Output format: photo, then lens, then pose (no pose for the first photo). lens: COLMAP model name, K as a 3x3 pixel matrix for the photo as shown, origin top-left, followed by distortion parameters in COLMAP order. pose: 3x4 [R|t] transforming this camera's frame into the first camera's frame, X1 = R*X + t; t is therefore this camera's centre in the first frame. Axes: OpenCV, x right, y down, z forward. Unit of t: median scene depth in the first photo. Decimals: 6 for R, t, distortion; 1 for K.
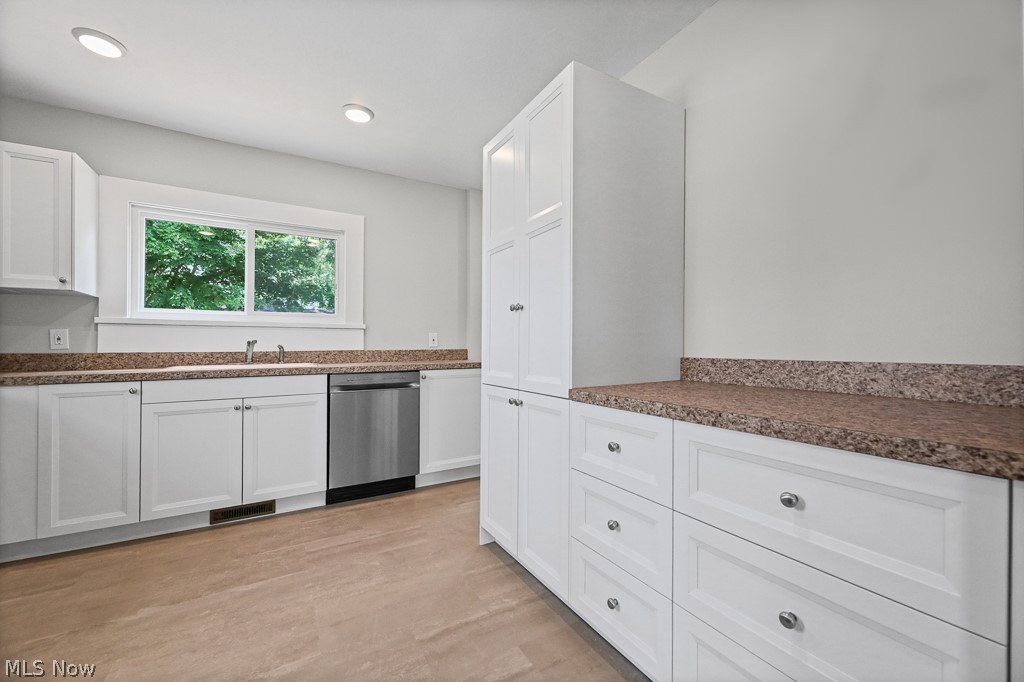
lens RADIAL K [[417.6, 0, 524.9], [0, 417.6, 346.3], [0, 0, 1]] dist [-0.001856, -0.000933]
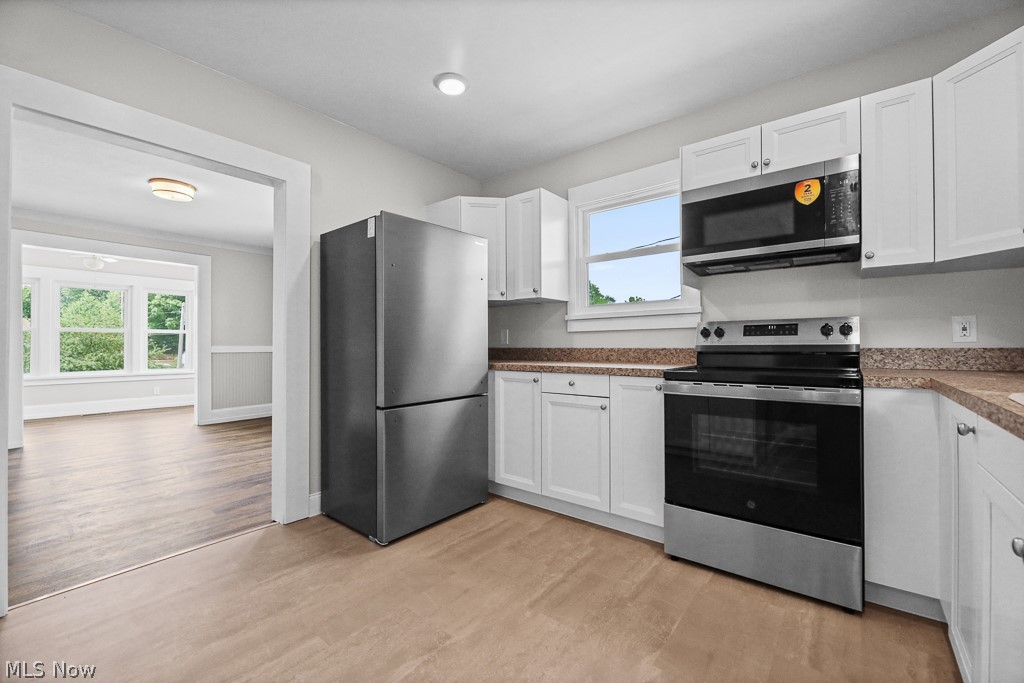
lens RADIAL K [[417.6, 0, 514.6], [0, 417.6, 339.7], [0, 0, 1]] dist [-0.001856, -0.000933]
pose [[-0.937573, 0.003741, -0.347768, -0.253323], [0.008029, 0.999908, -0.010892, 0.005429], [0.347695, -0.013004, -0.937518, 1.083577]]
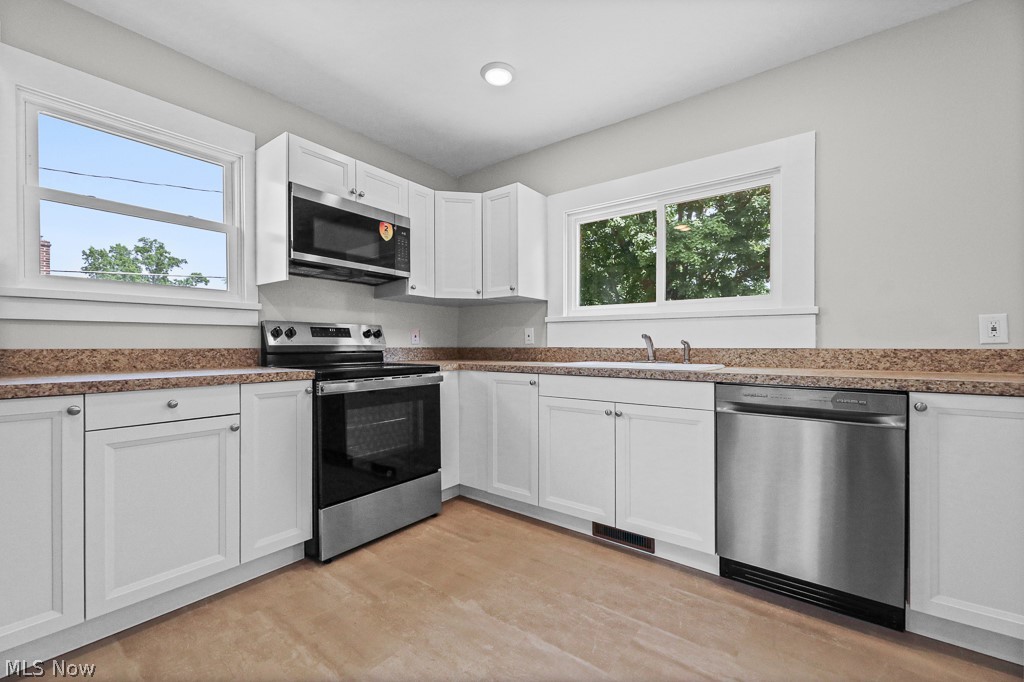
lens RADIAL K [[417.6, 0, 502.0], [0, 417.6, 341.4], [0, 0, 1]] dist [-0.001856, -0.000933]
pose [[0.349378, -0.003339, -0.936976, 0.037538], [-0.003555, 0.999982, -0.004889, 0.005154], [0.936975, 0.005039, 0.349360, 0.466253]]
